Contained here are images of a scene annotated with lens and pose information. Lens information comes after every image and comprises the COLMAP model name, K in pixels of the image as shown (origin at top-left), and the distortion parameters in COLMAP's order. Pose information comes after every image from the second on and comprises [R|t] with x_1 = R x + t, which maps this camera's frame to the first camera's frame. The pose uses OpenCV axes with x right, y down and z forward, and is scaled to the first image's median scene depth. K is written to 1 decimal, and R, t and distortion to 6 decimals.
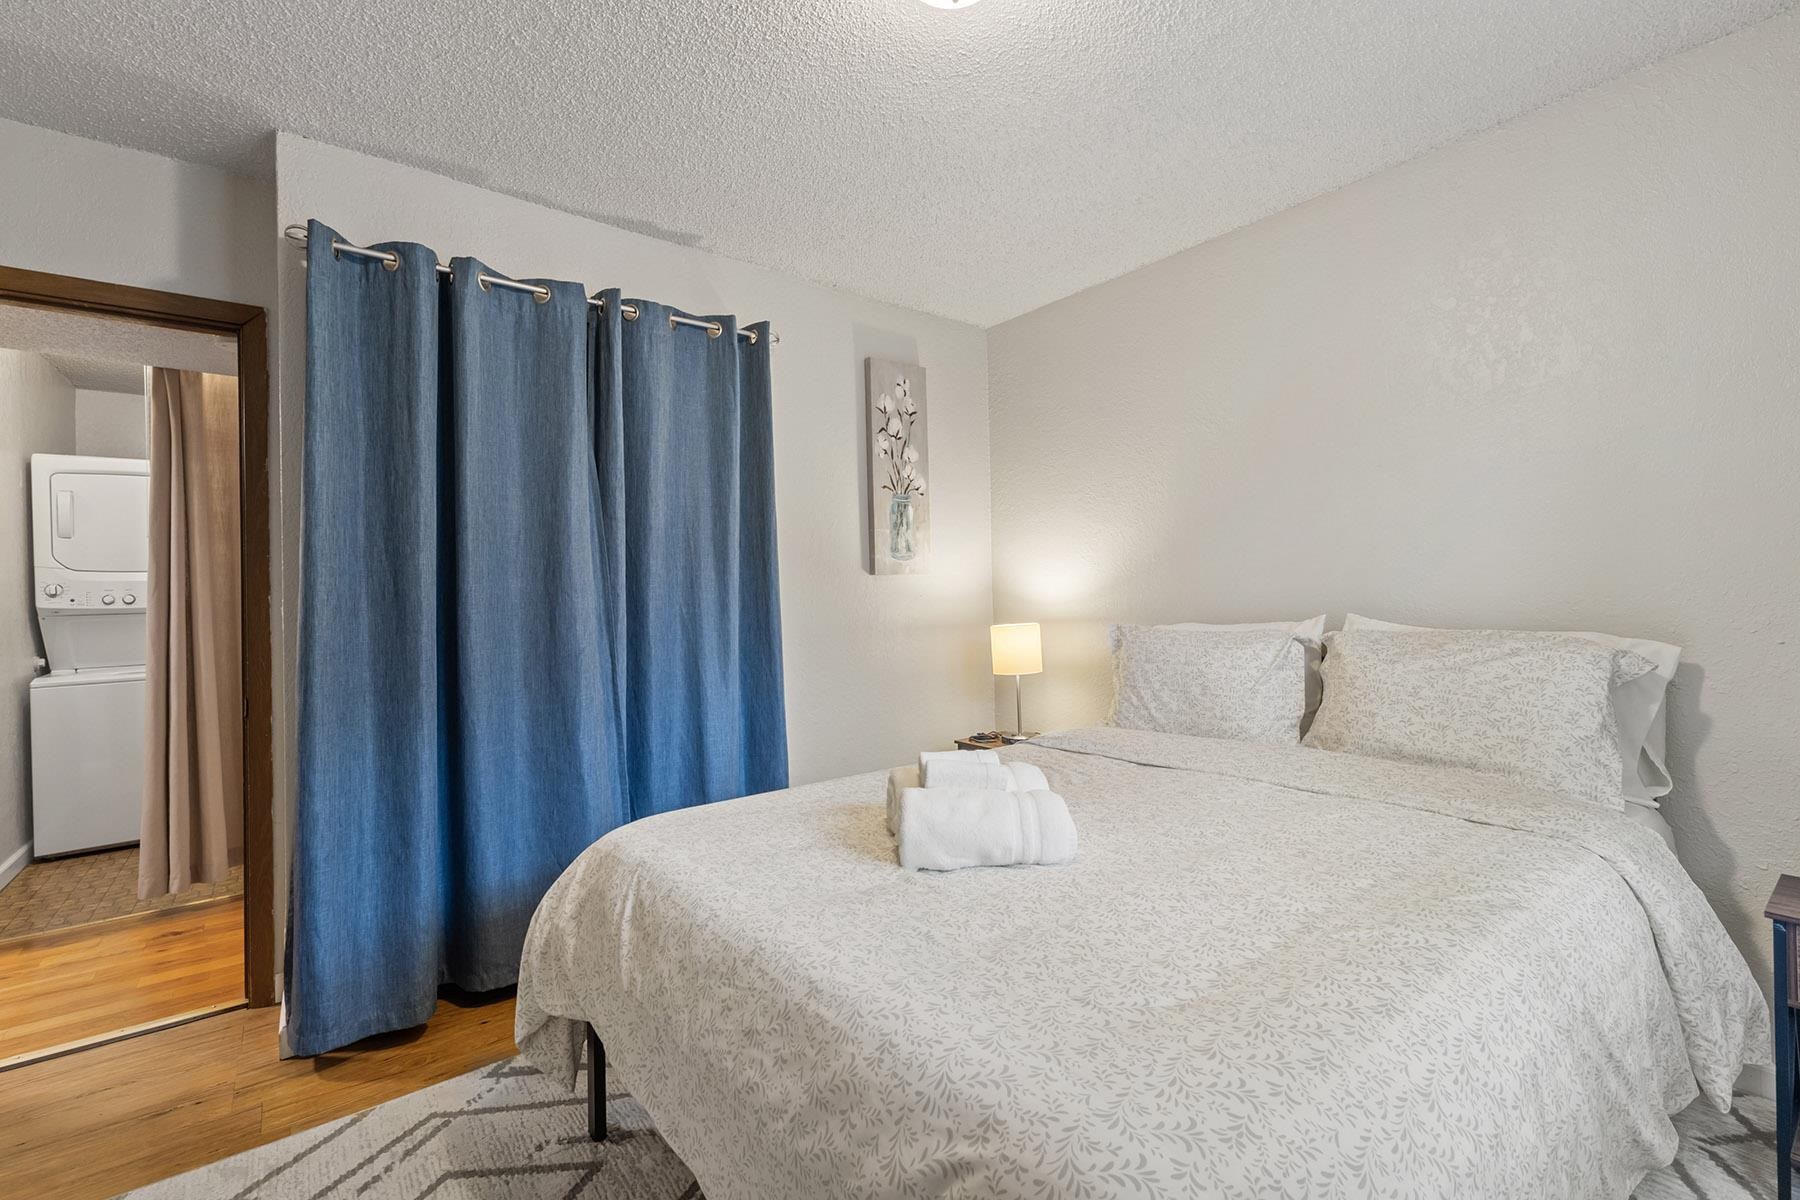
lens RADIAL K [[762.5, 0, 896.6], [0, 762.5, 593.1], [0, 0, 1]] dist [0.002098, 0.000055]
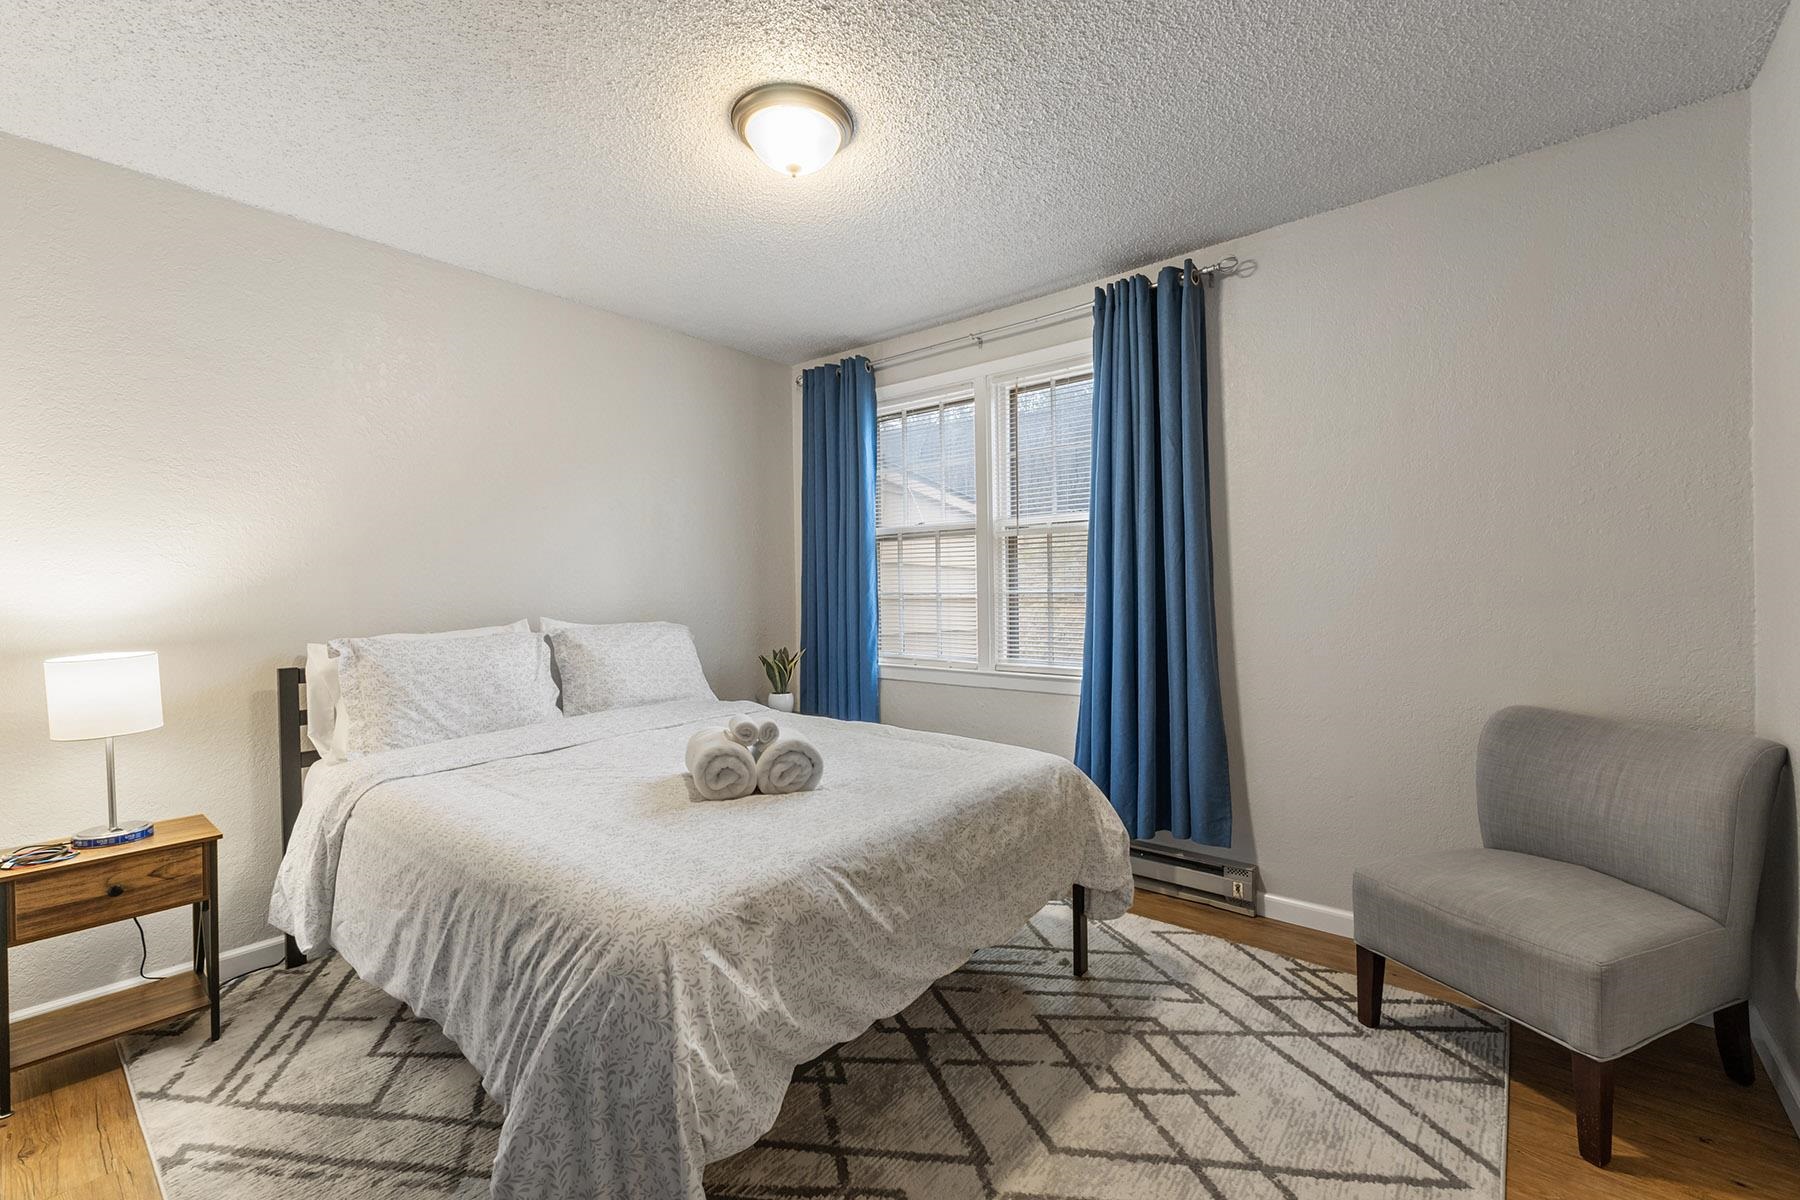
lens RADIAL K [[762.5, 0, 897.4], [0, 762.5, 598.3], [0, 0, 1]] dist [0.002098, 0.000055]
pose [[-0.209854, 0.008894, 0.977692, -0.785537], [0.018361, 0.999818, -0.005154, 0.012545], [-0.977560, 0.016870, -0.209980, 0.648932]]
